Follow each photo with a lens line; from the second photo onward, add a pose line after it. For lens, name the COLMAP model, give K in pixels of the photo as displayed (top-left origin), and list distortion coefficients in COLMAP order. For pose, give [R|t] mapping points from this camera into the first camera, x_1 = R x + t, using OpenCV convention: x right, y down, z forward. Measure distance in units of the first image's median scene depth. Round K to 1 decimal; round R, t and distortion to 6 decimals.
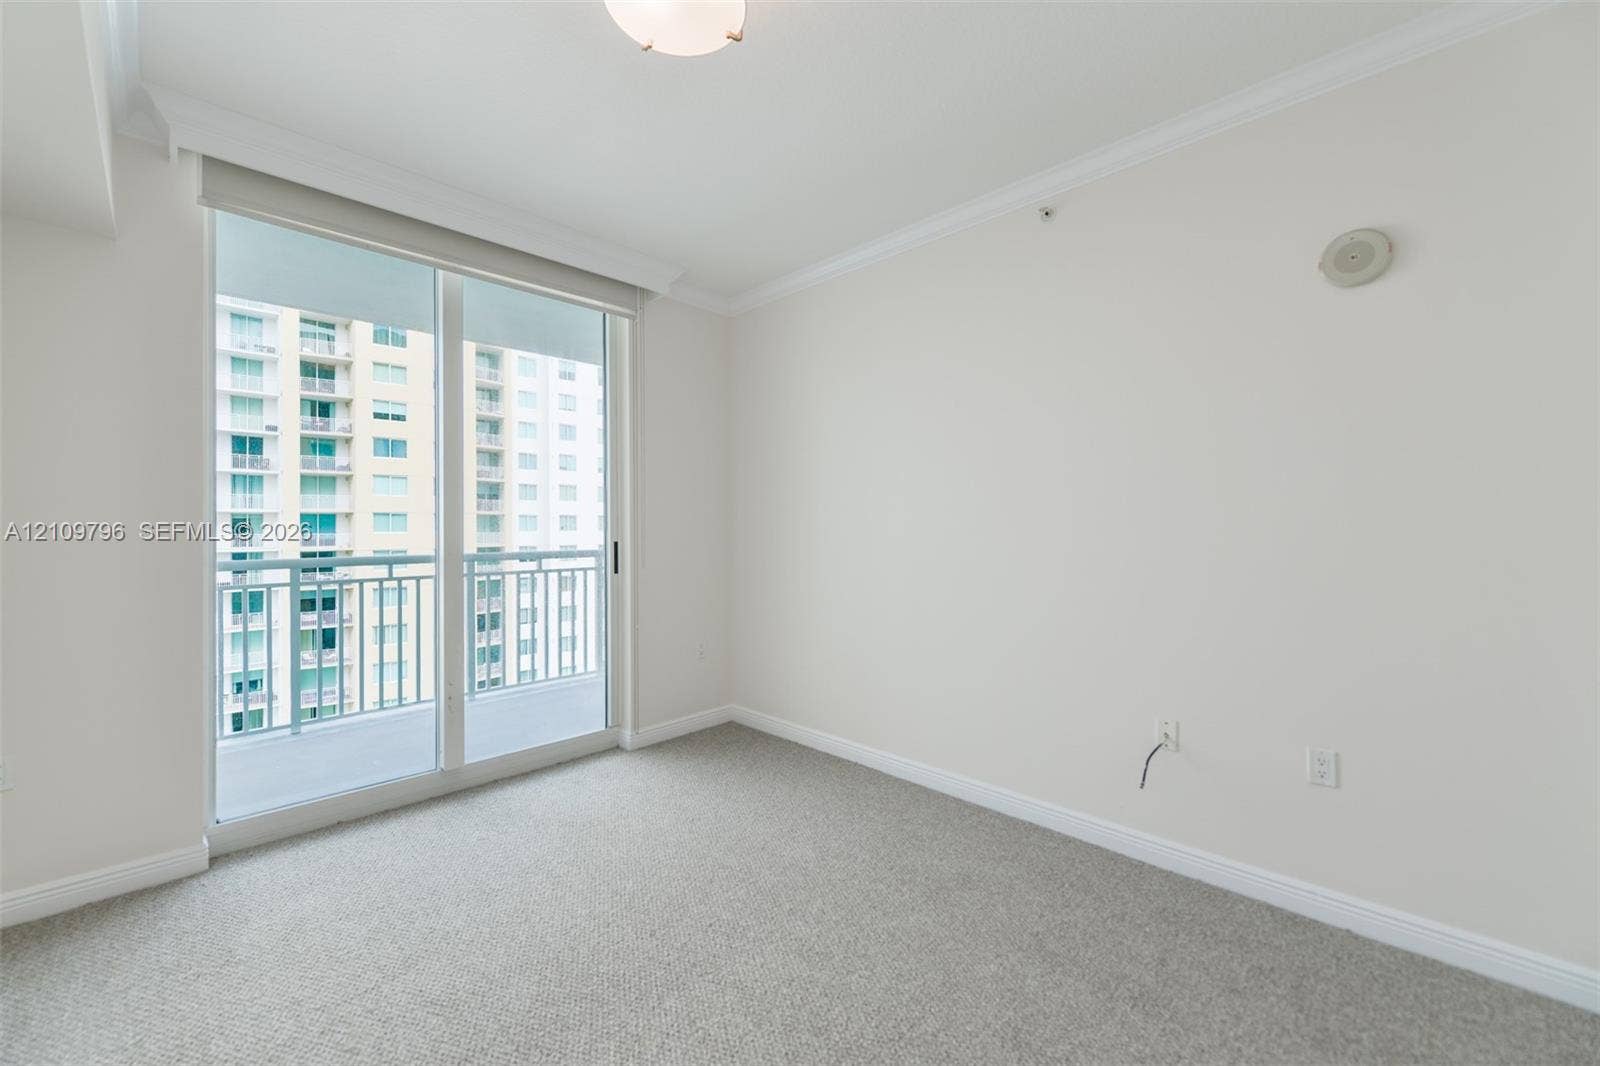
lens RADIAL K [[632.3, 0, 784.4], [0, 632.3, 524.9], [0, 0, 1]] dist [-0.000769, -0.000750]
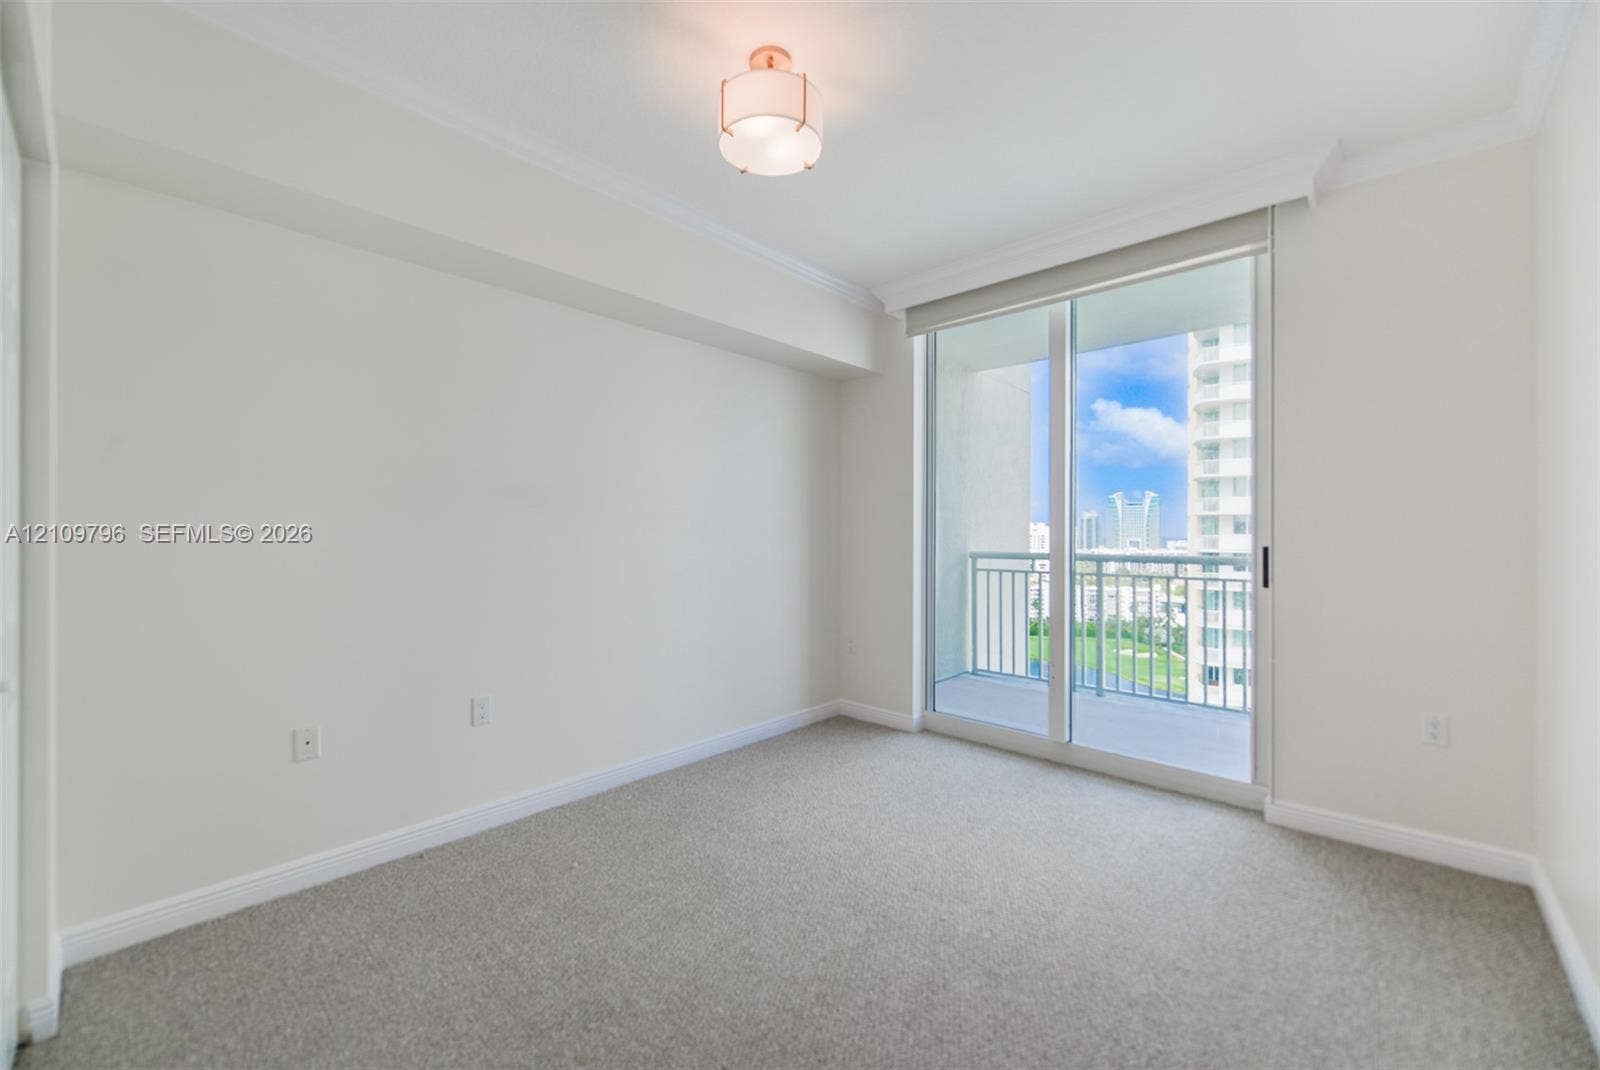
lens RADIAL K [[637.7, 0, 800.0], [0, 637.7, 535.0], [0, 0, 1]] dist [0.001182, 0.000047]
pose [[0.043336, 0.009029, -0.999020, 0.587439], [0.006405, 0.999936, 0.009315, -0.000600], [0.999040, -0.006802, 0.043275, 0.476321]]
